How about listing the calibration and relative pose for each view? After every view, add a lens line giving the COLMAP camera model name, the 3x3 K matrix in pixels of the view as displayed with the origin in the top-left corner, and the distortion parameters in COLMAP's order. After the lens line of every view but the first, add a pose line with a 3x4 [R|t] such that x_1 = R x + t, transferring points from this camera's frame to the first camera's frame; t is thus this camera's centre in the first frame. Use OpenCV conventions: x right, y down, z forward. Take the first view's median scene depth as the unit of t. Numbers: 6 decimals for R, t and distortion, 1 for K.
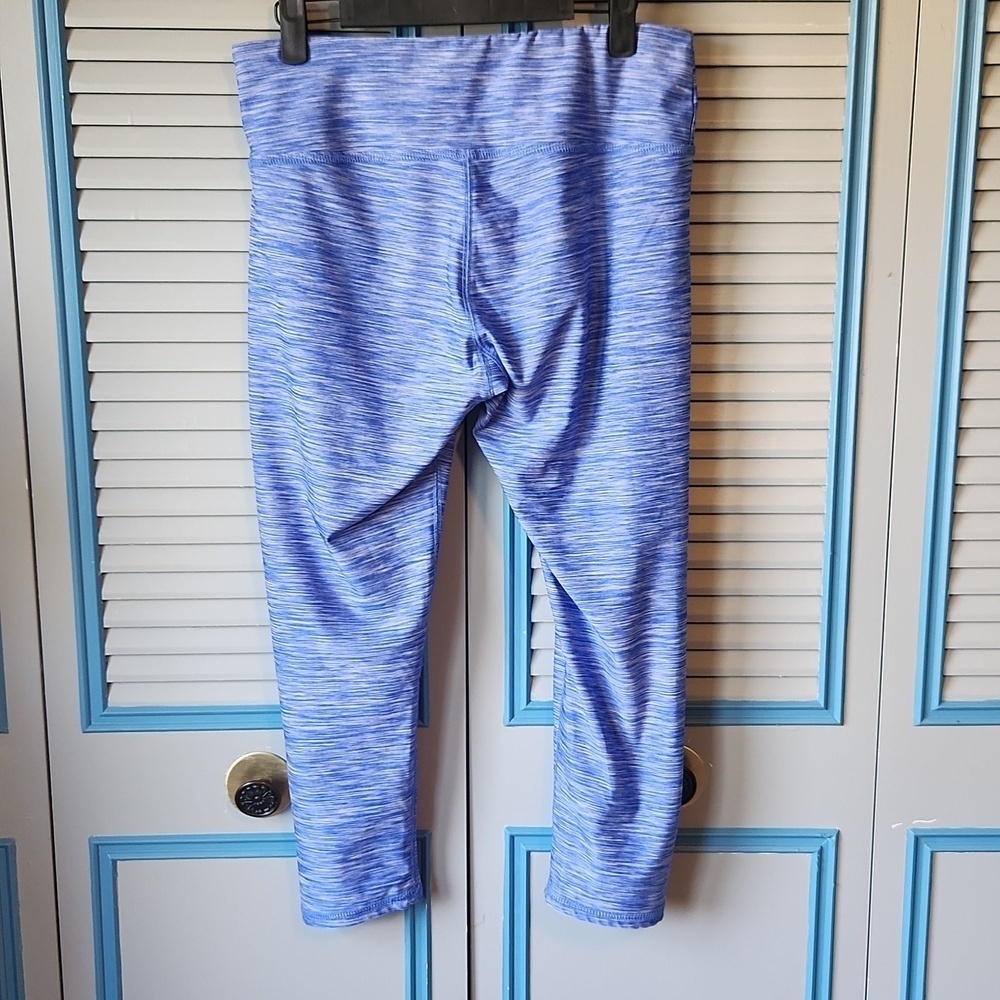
lens RADIAL K [[1464.6, 0, 510.3], [0, 1464.6, 504.4], [0, 0, 1]] dist [0.072622, 0.000000]
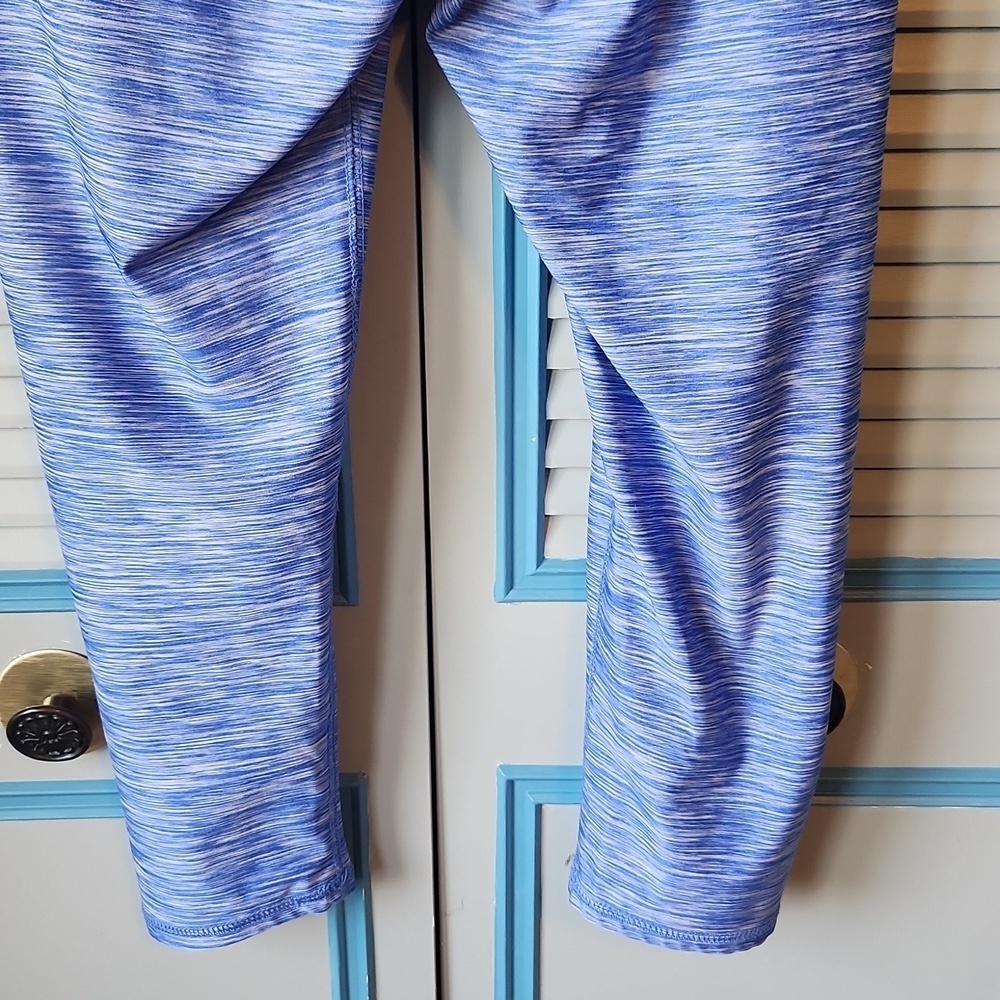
lens RADIAL K [[1464.6, 0, 489.3], [0, 1464.6, 472.7], [0, 0, 1]] dist [0.072622, 0.000000]
pose [[0.999922, -0.000733, -0.012452, 0.000279], [0.003232, 0.979404, 0.201885, -0.007656], [0.012048, -0.201910, 0.979330, 0.514666]]
